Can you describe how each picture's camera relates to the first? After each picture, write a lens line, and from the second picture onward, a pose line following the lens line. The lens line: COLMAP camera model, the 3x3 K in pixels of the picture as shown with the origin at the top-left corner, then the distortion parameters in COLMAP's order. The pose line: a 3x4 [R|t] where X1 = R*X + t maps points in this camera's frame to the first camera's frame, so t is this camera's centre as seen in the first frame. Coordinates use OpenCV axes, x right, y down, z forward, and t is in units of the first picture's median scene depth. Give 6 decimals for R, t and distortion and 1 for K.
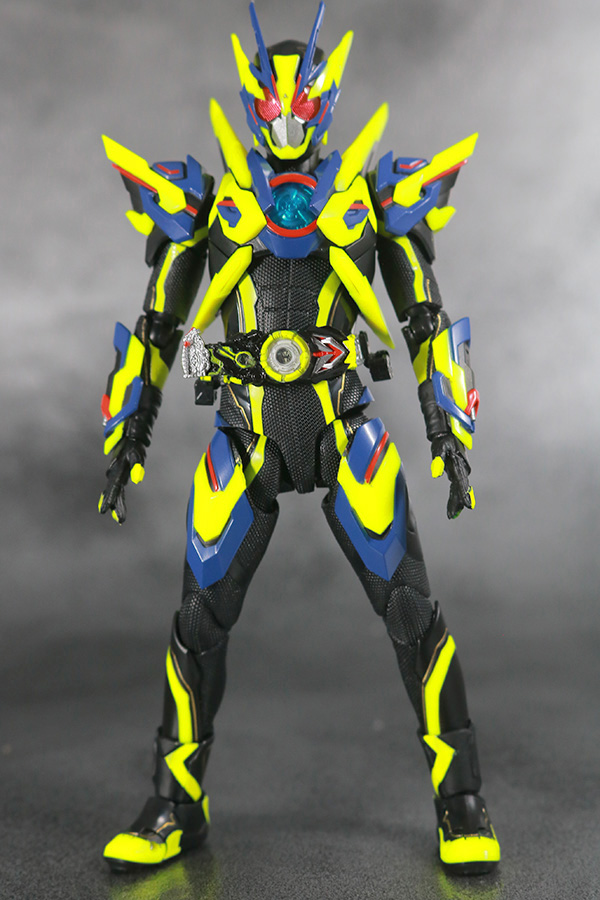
lens RADIAL K [[1798.9, 0, 269.1], [0, 1798.9, 450.0], [0, 0, 1]] dist [-0.001089, -0.182707]
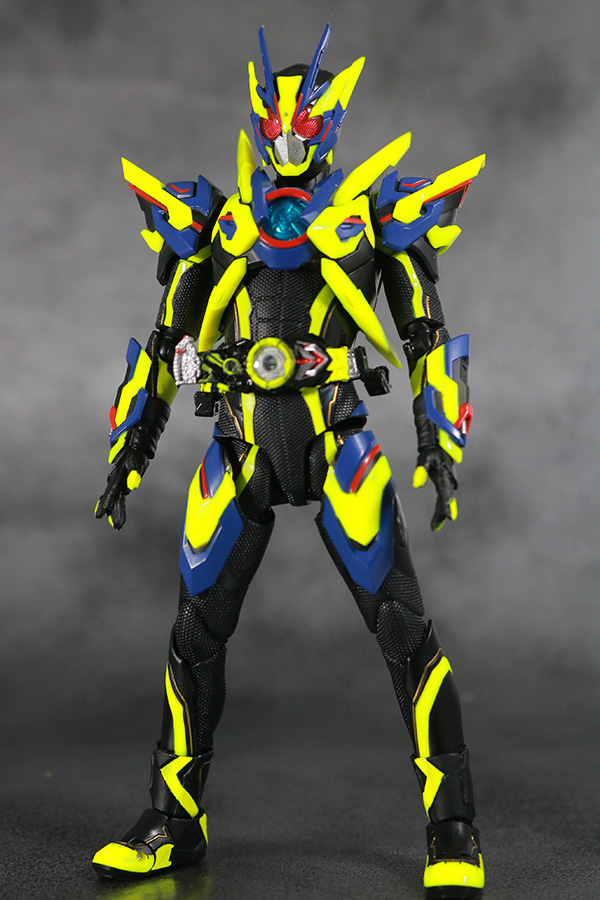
lens RADIAL K [[1798.9, 0, 269.1], [0, 1798.9, 450.0], [0, 0, 1]] dist [-0.001089, -0.182707]
pose [[0.986462, 0.022479, -0.162441, 0.167768], [-0.036432, 0.995847, -0.083434, 0.078312], [0.159891, 0.088222, 0.983184, 0.008156]]
